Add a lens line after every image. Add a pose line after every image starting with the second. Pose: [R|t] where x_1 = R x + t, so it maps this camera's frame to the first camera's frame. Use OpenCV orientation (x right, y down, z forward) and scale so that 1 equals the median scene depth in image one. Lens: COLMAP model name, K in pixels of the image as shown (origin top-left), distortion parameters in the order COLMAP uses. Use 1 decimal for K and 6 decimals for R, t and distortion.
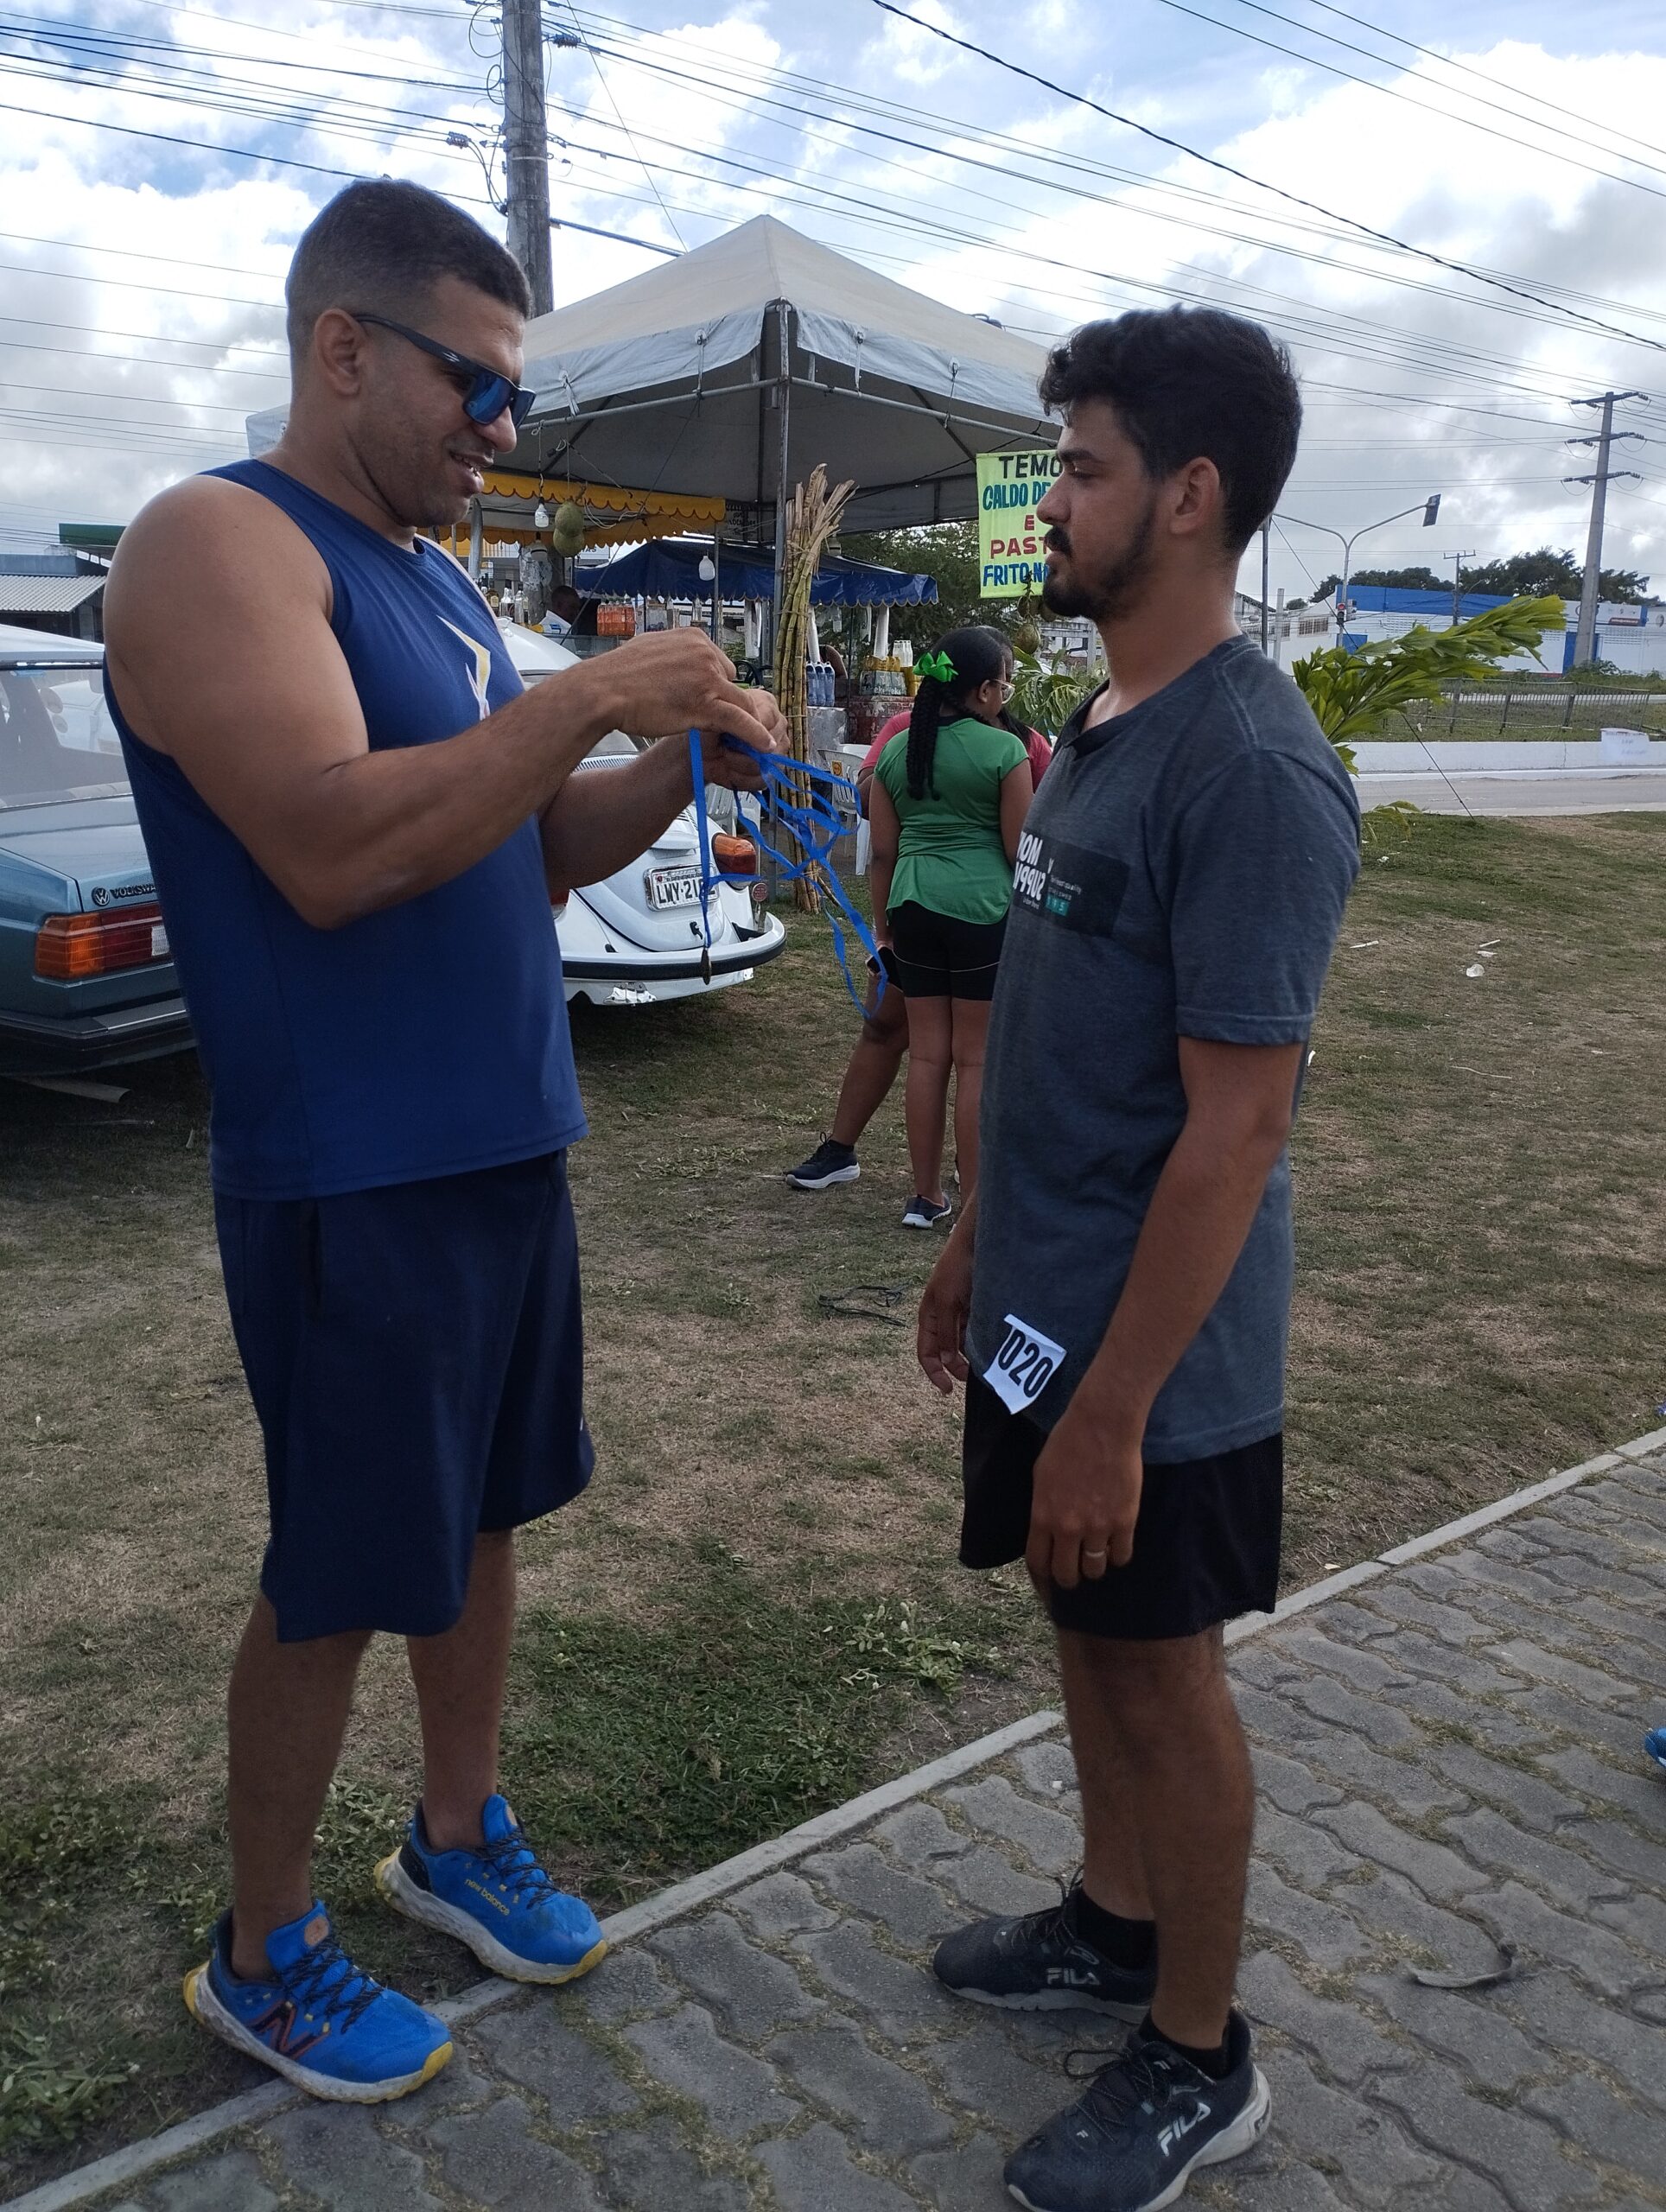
lens RADIAL K [[1781.9, 0, 834.3], [0, 1781.9, 1106.5], [0, 0, 1]] dist [0.097346, -0.116779]
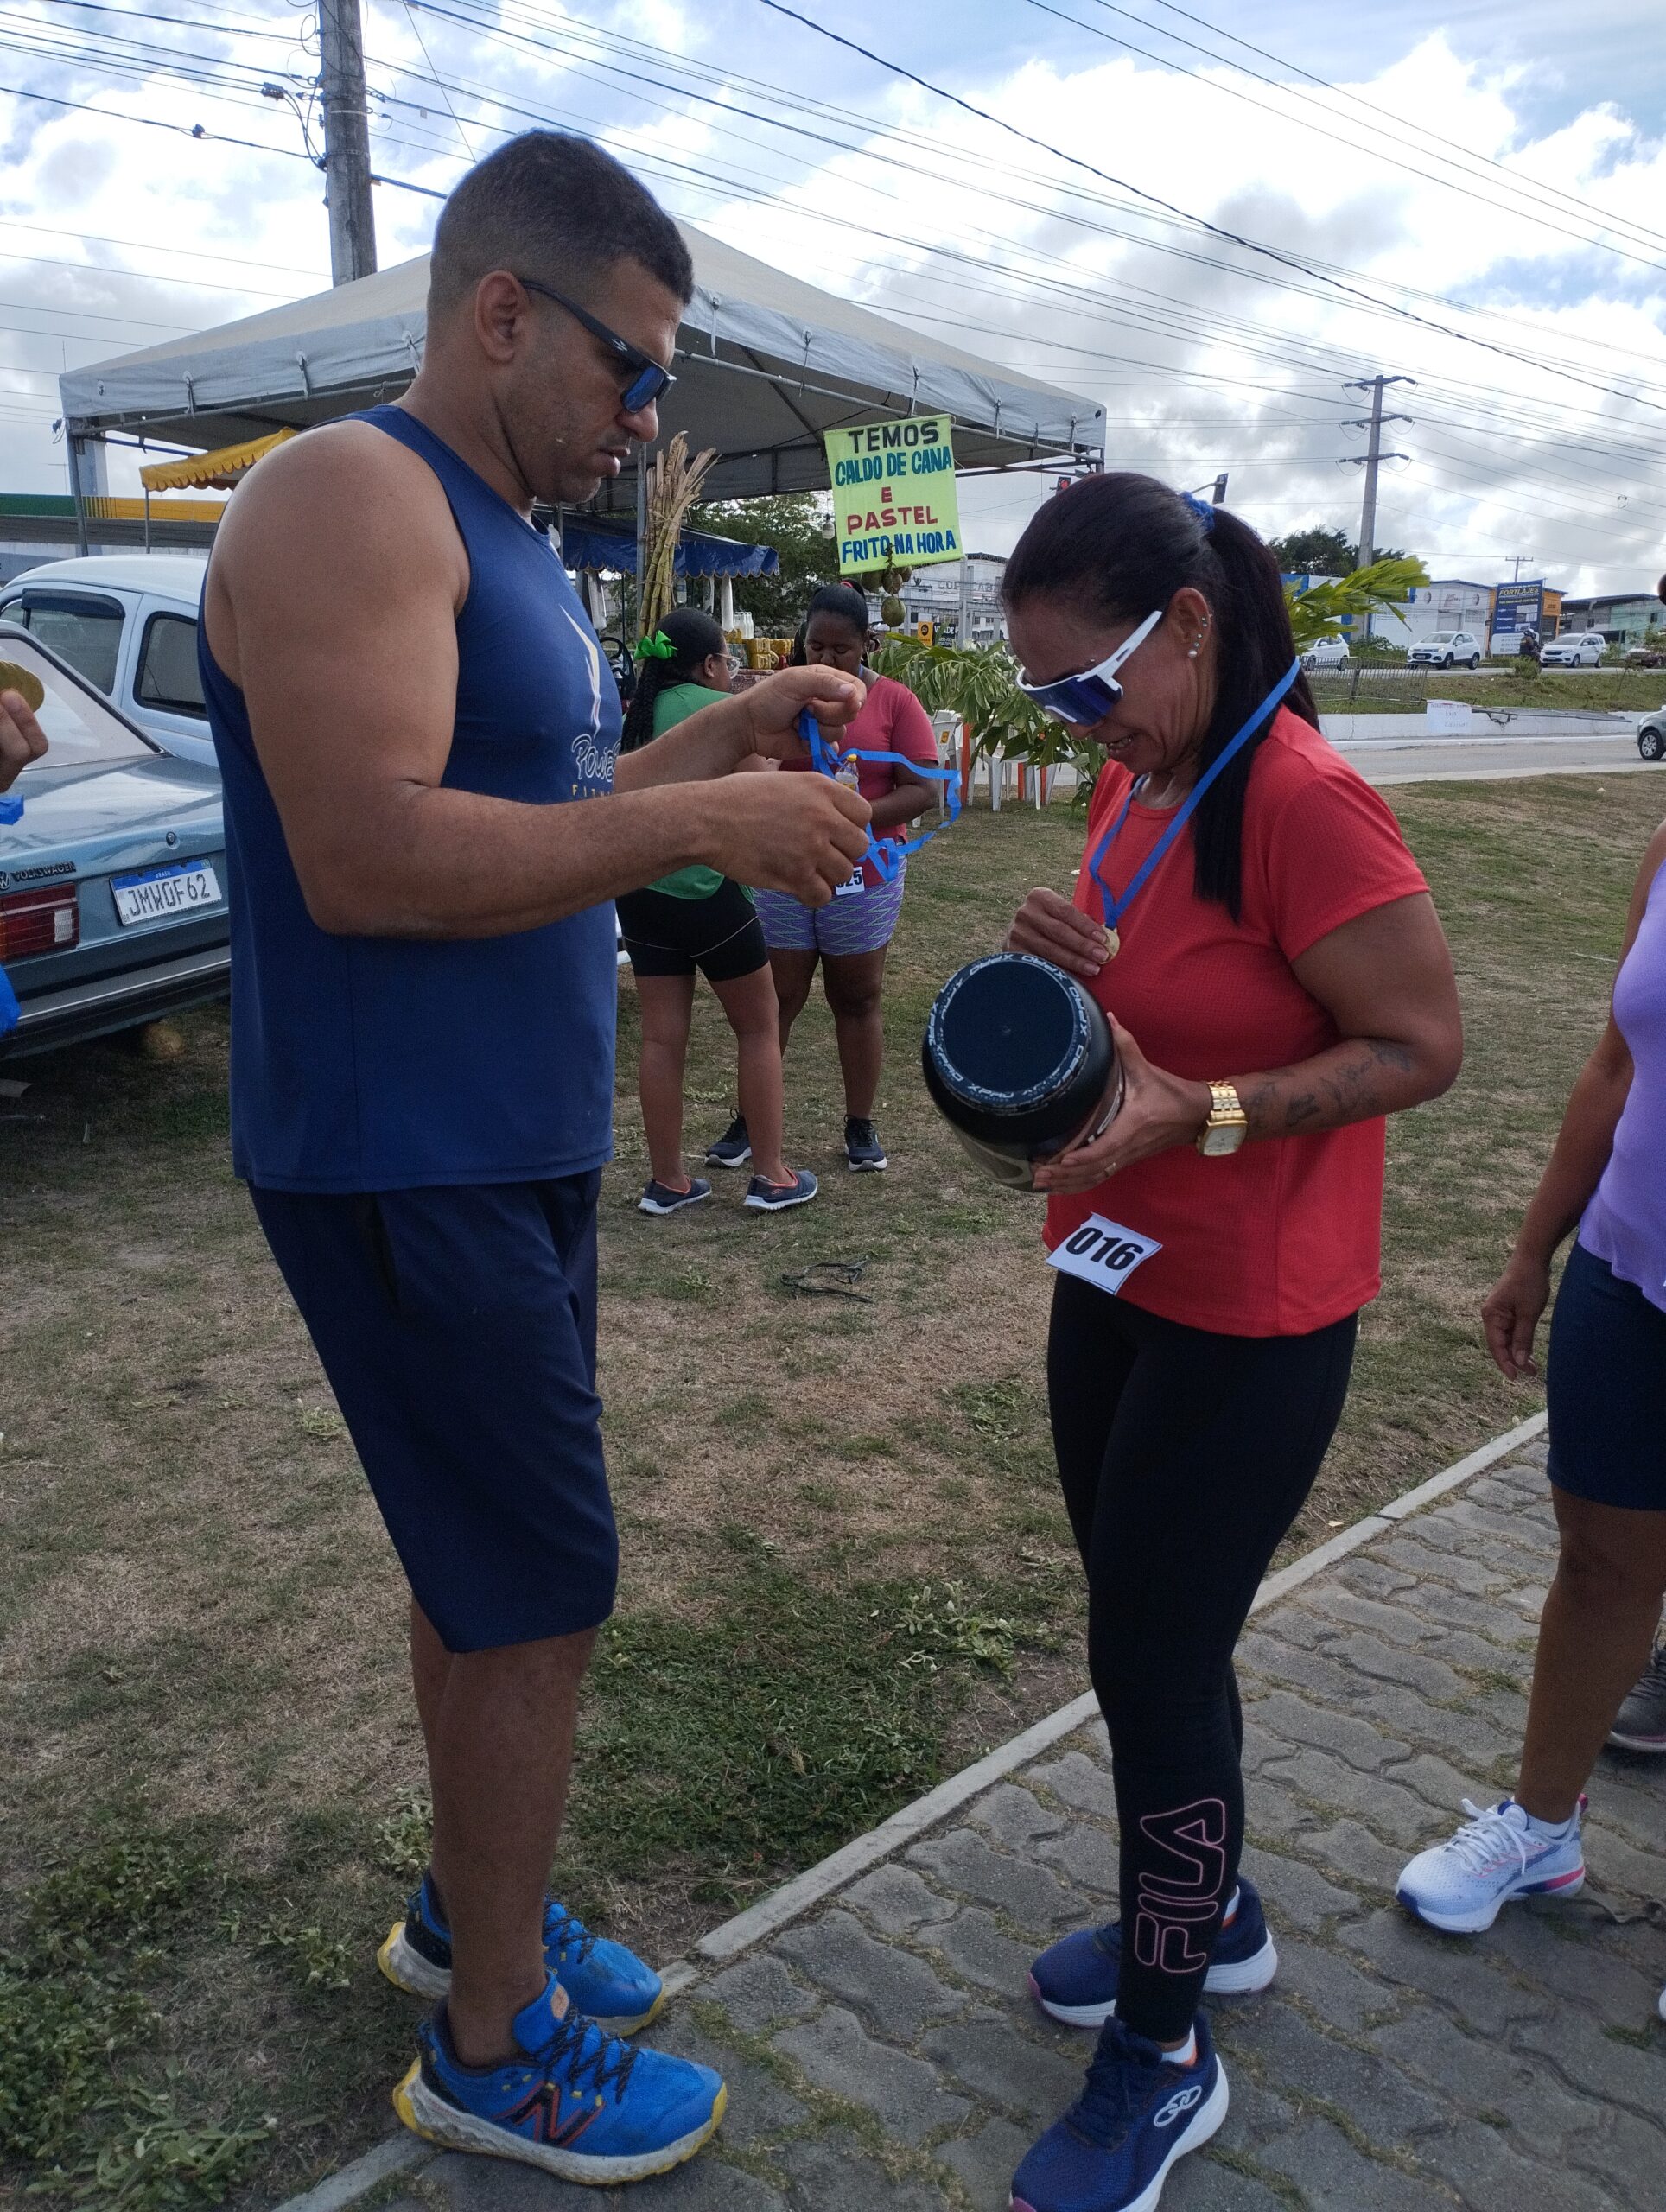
lens RADIAL K [[1770.7, 0, 828.3], [0, 1770.7, 1110.2], [0, 0, 1]] dist [0.093154, -0.112356]
pose [[0.994541, -0.026163, 0.101009, -0.123570], [0.024383, 0.999525, 0.018823, -0.005141], [-0.101453, -0.016257, 0.994707, 0.030806]]
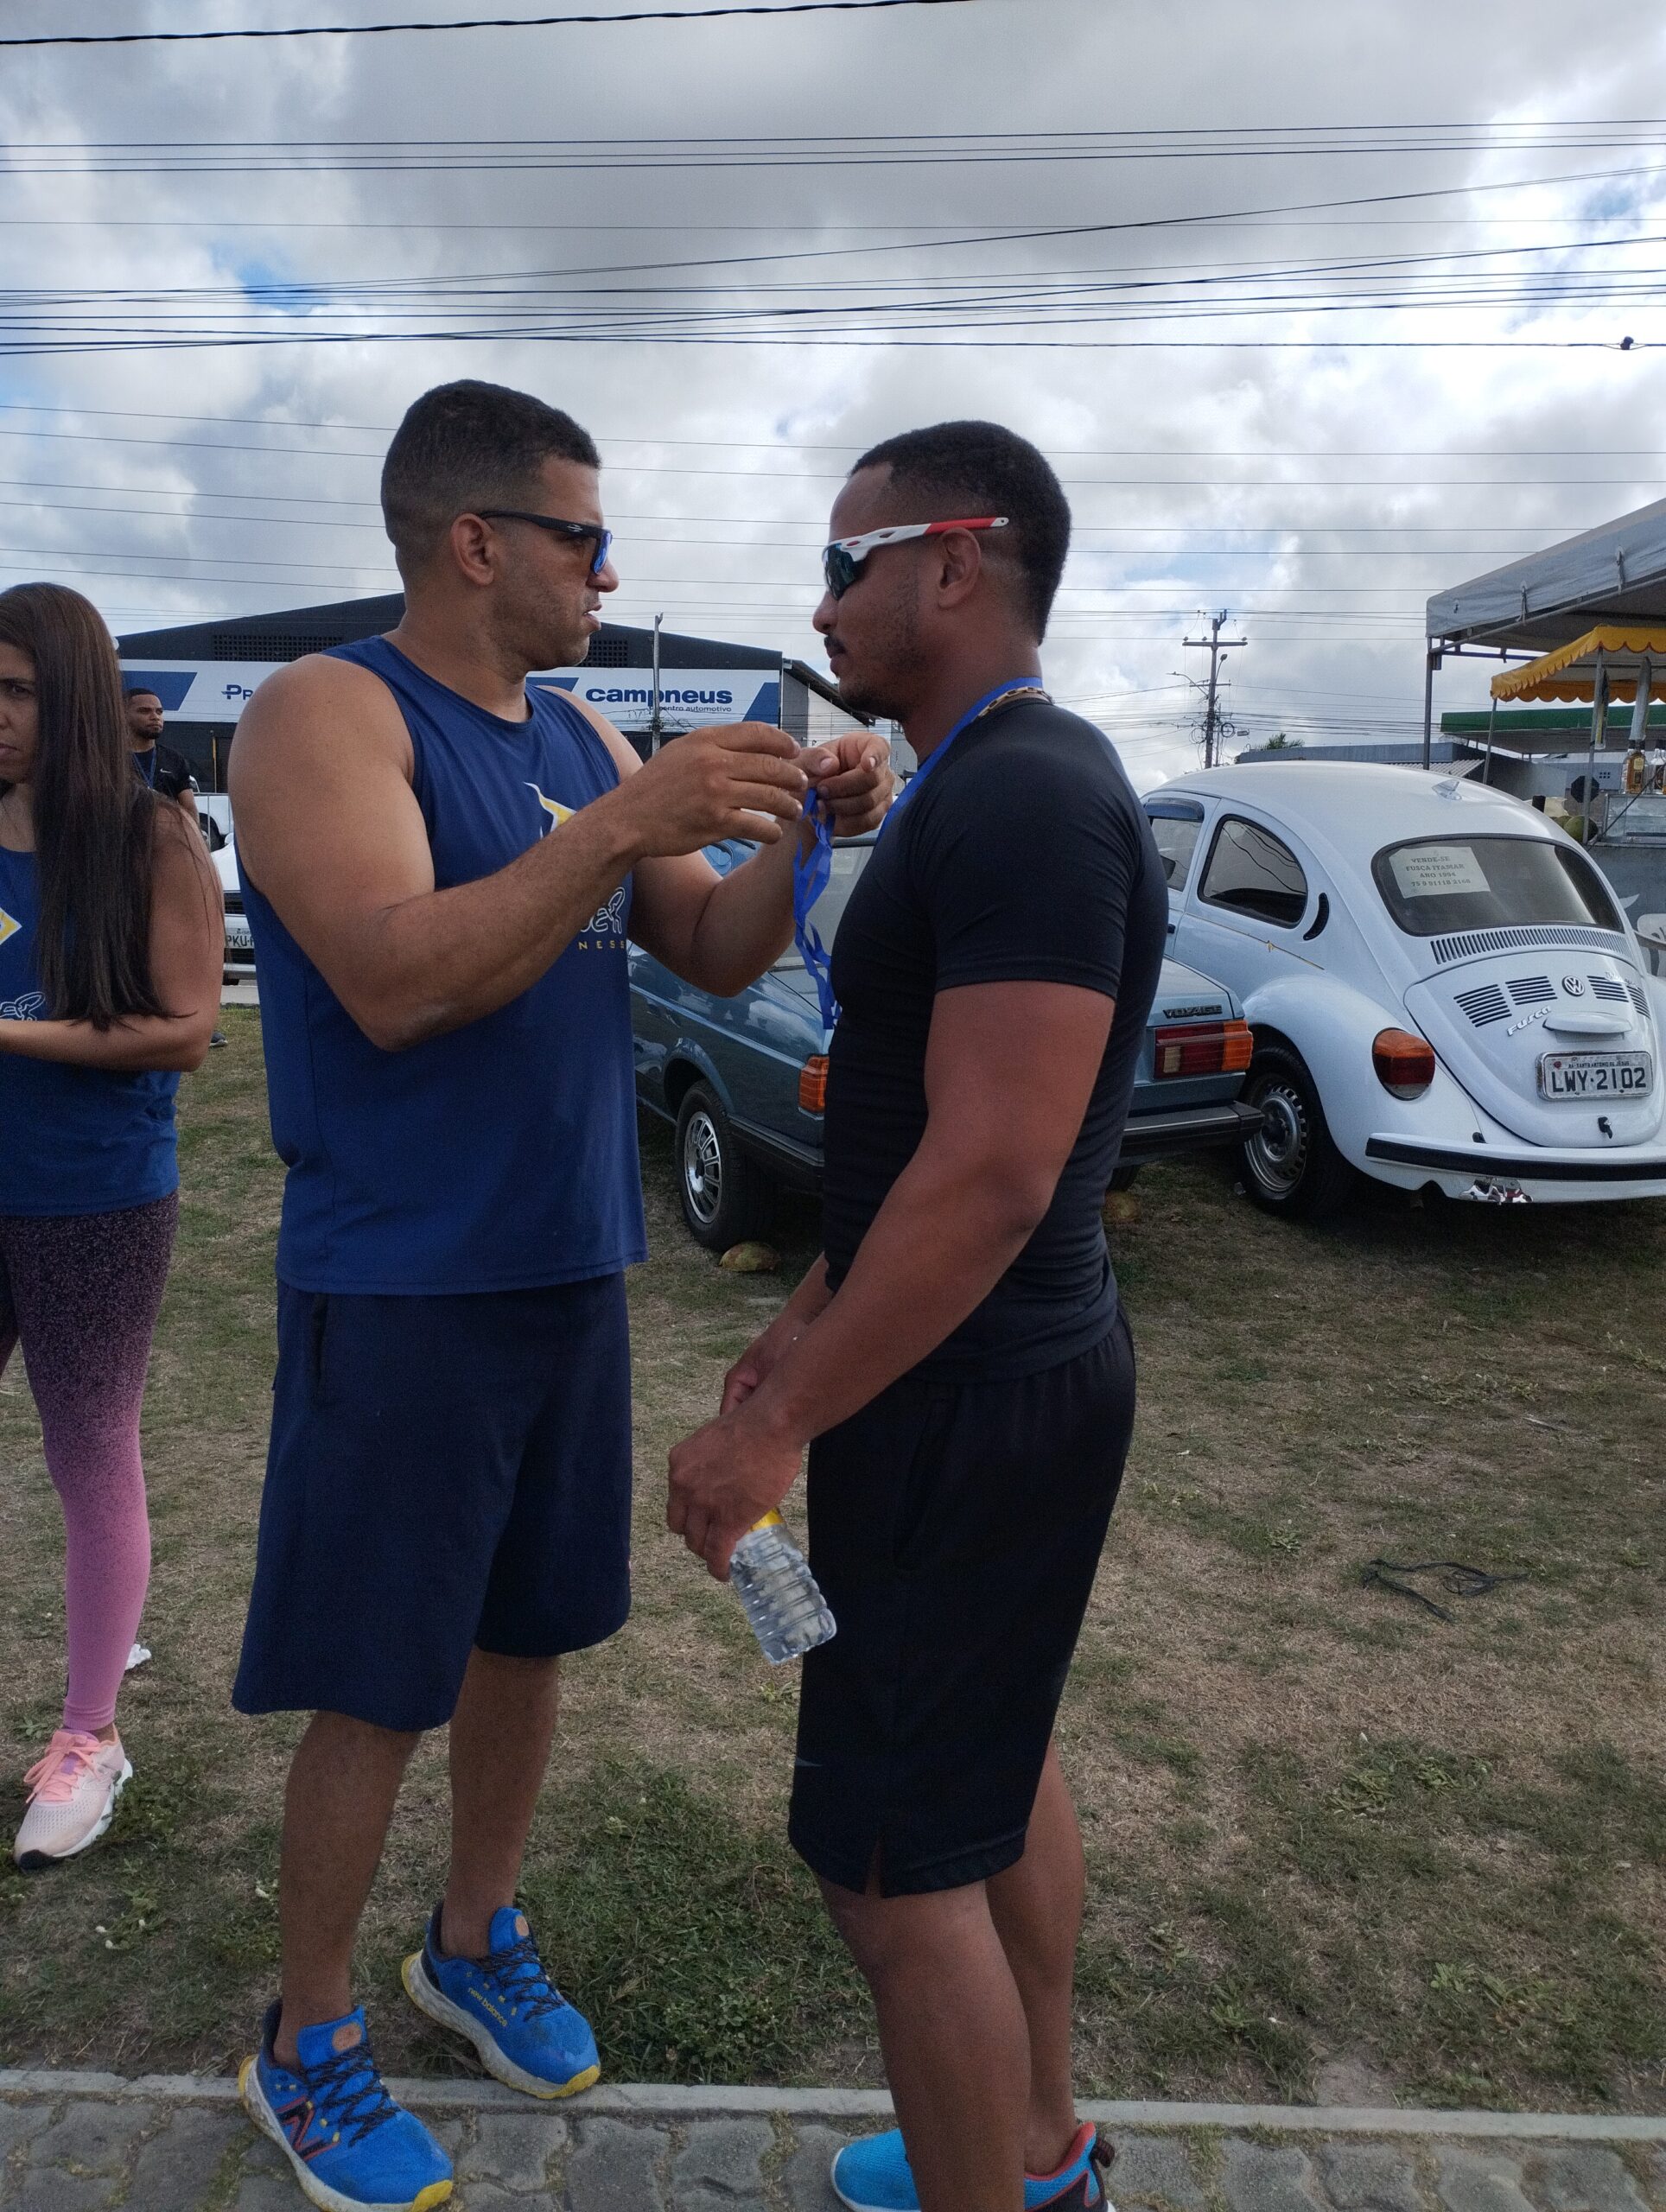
lens RADIAL K [[1805.1, 0, 882.3], [0, 1805.1, 1106.5], [0, 0, 1]] dist [0.095523, -0.120704]
pose [[0.765207, 0.084015, -0.638279, 0.527502], [-0.145389, 0.988387, -0.044202, -0.048409], [0.627152, 0.126623, 0.768535, 0.273089]]
